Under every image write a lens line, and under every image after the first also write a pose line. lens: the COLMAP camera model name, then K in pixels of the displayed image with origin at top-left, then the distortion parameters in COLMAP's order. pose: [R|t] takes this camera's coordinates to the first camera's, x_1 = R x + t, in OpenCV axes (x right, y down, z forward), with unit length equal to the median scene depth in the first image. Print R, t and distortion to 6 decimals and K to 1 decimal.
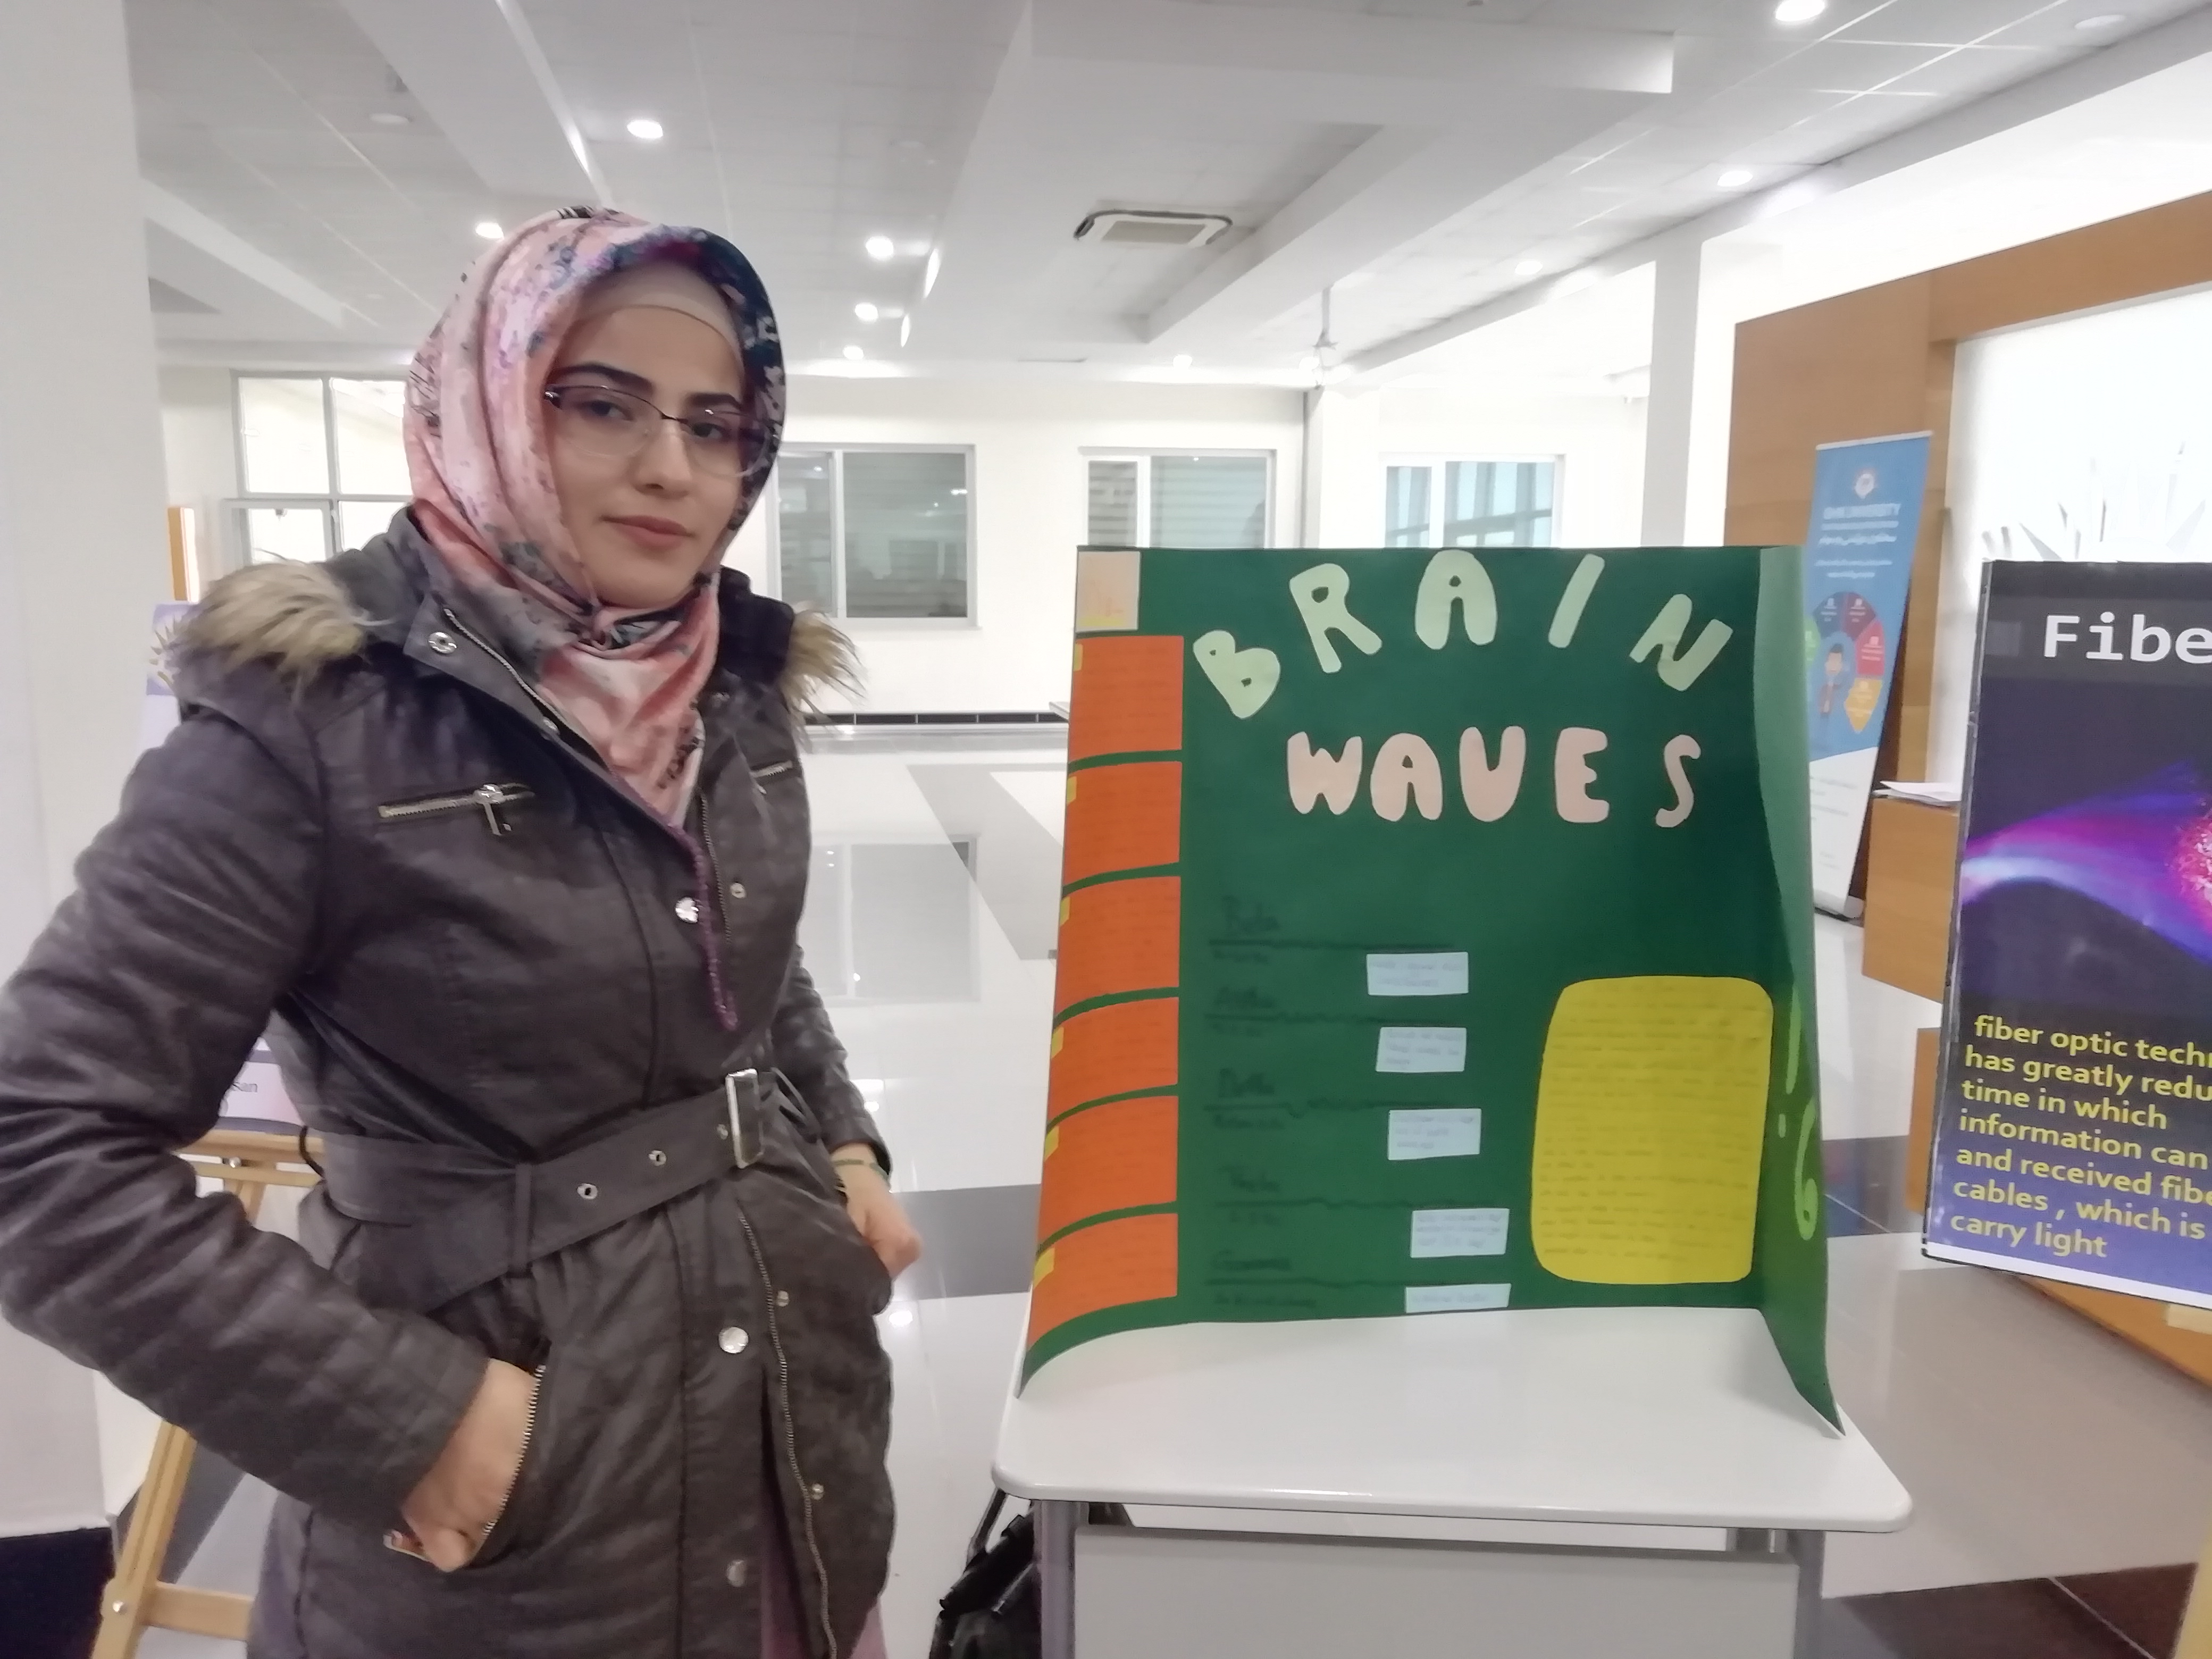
lens RADIAL K [[1665.1, 0, 1054.9], [0, 1665.1, 832.8], [0, 0, 1]] dist [0.000108, 0.002414]
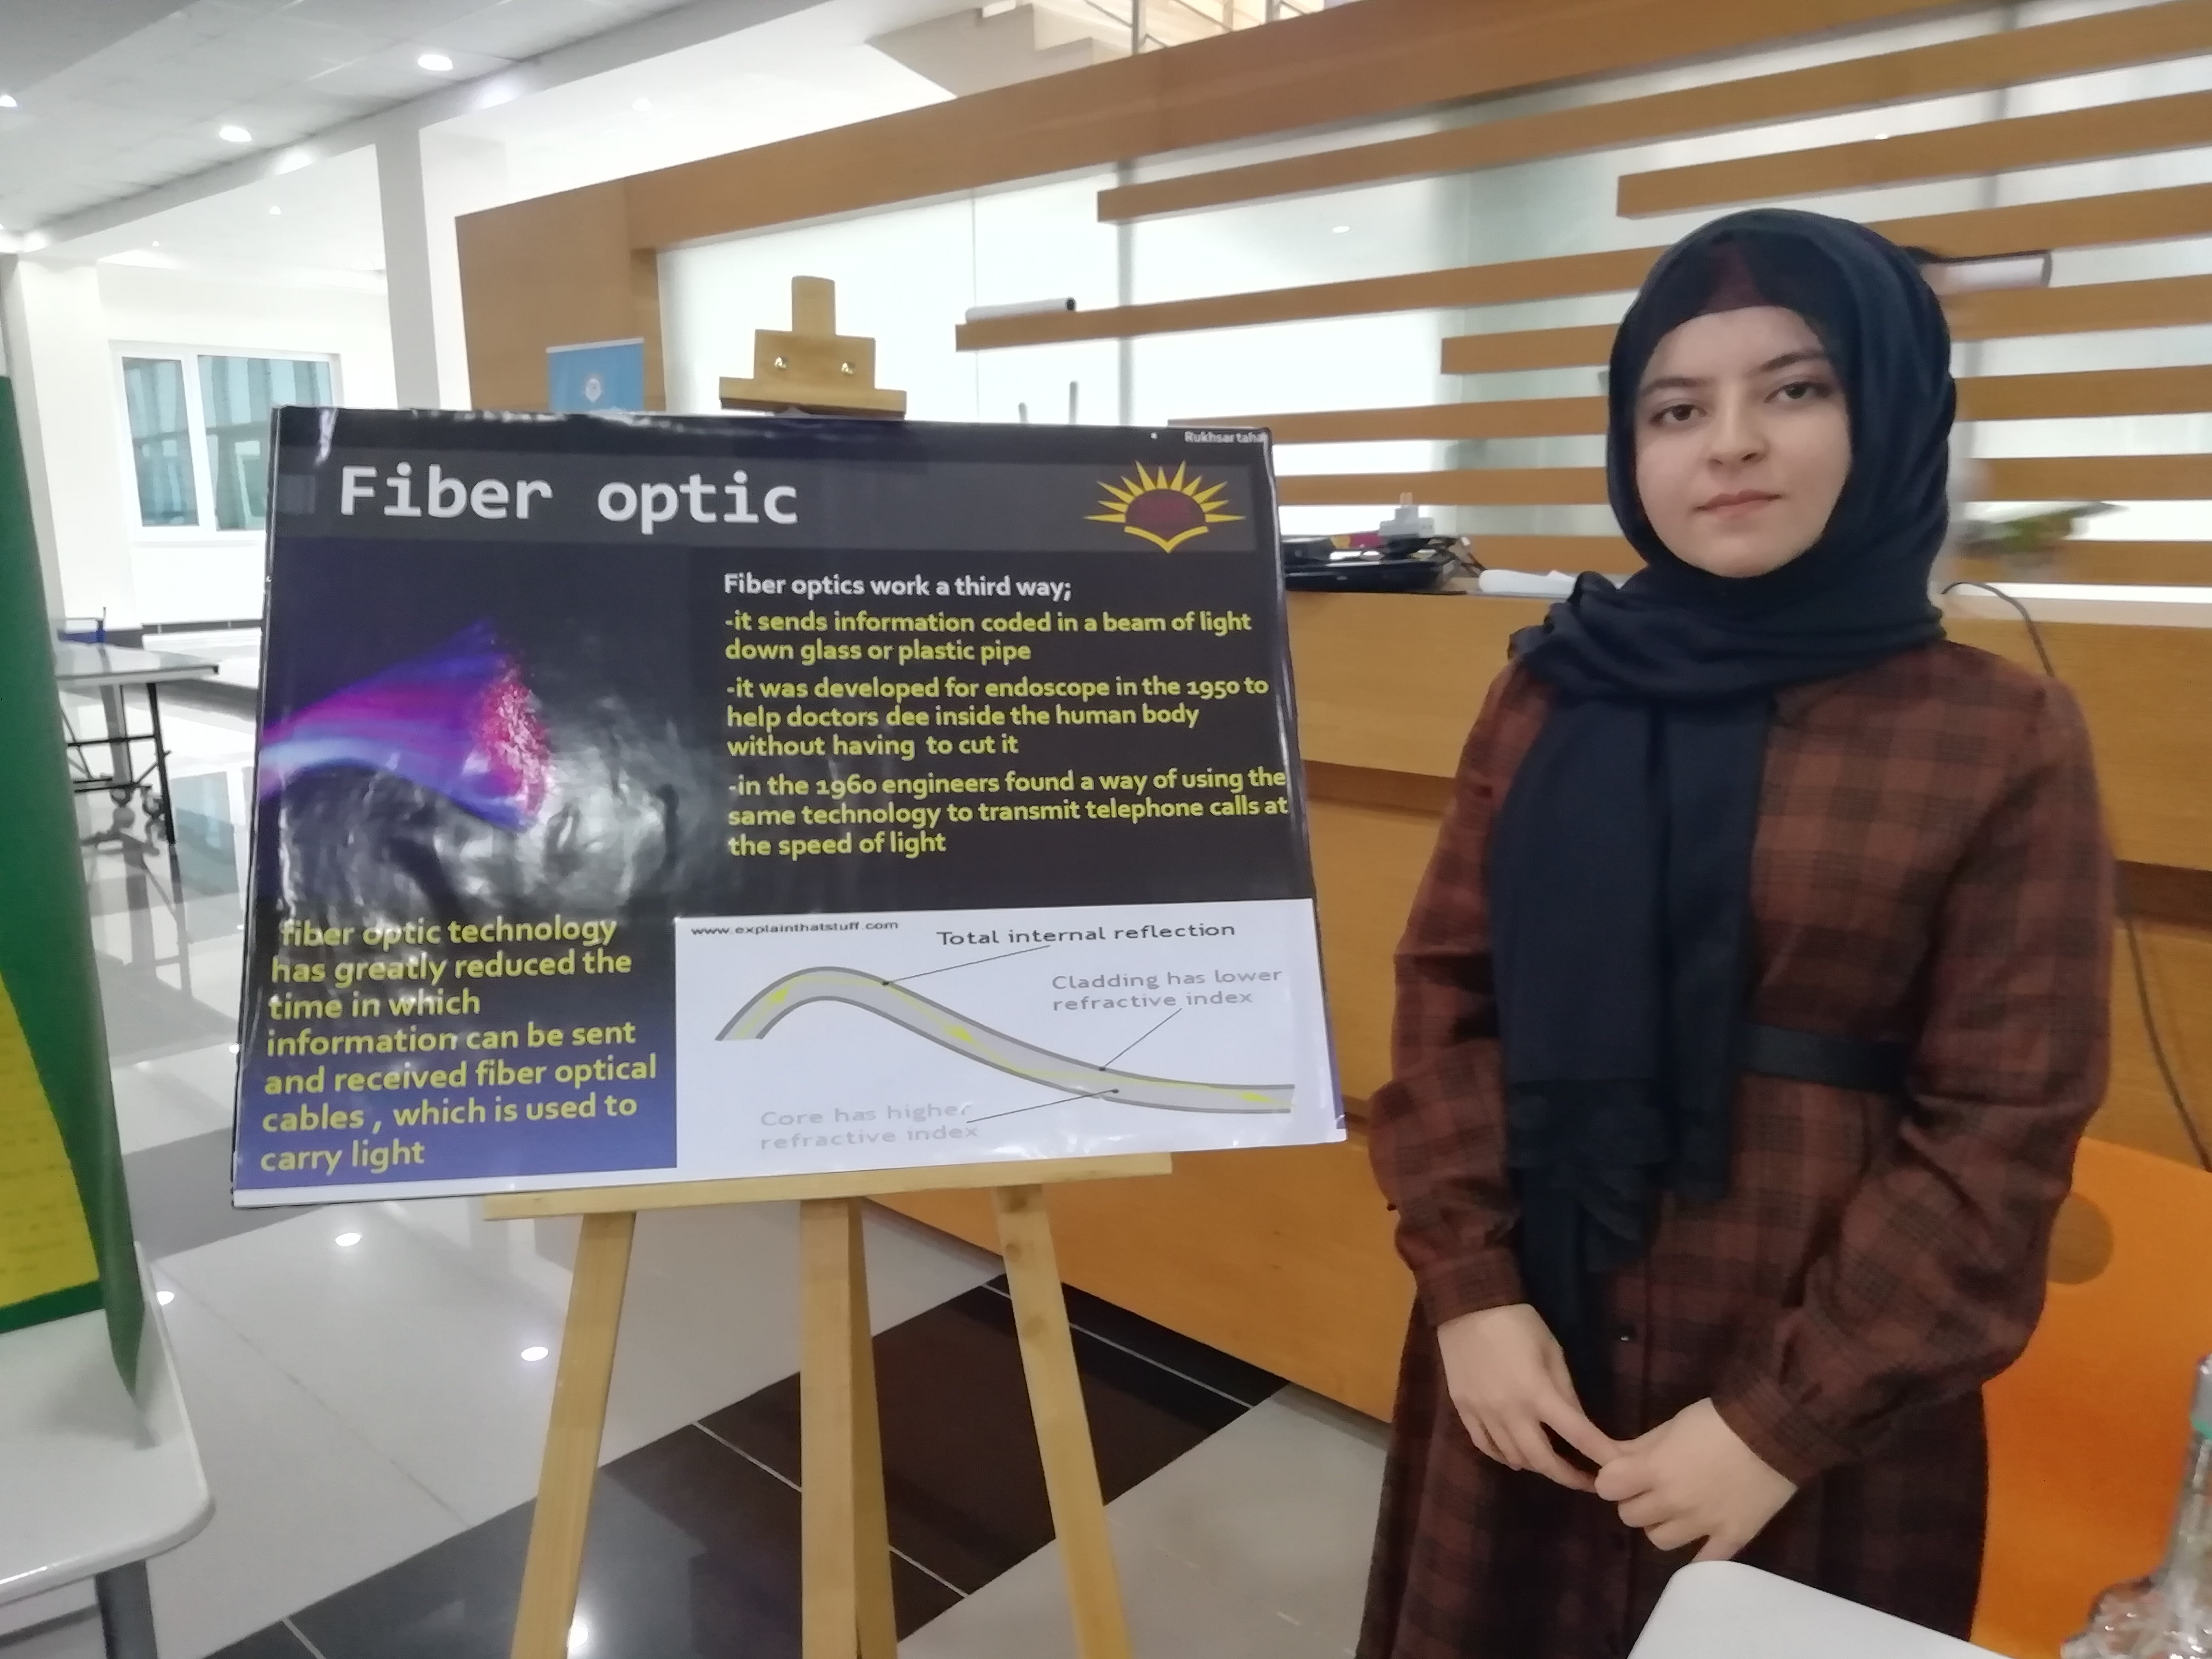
lens RADIAL K [[1661.0, 0, 1106.0], [0, 1661.0, 829.5], [0, 0, 1]] dist [0.006848, -0.003888]
pose [[0.774750, -0.125791, 0.619628, 0.362481], [0.096046, 0.992051, 0.081305, 0.032310], [-0.624930, -0.003478, 0.780673, 0.044946]]
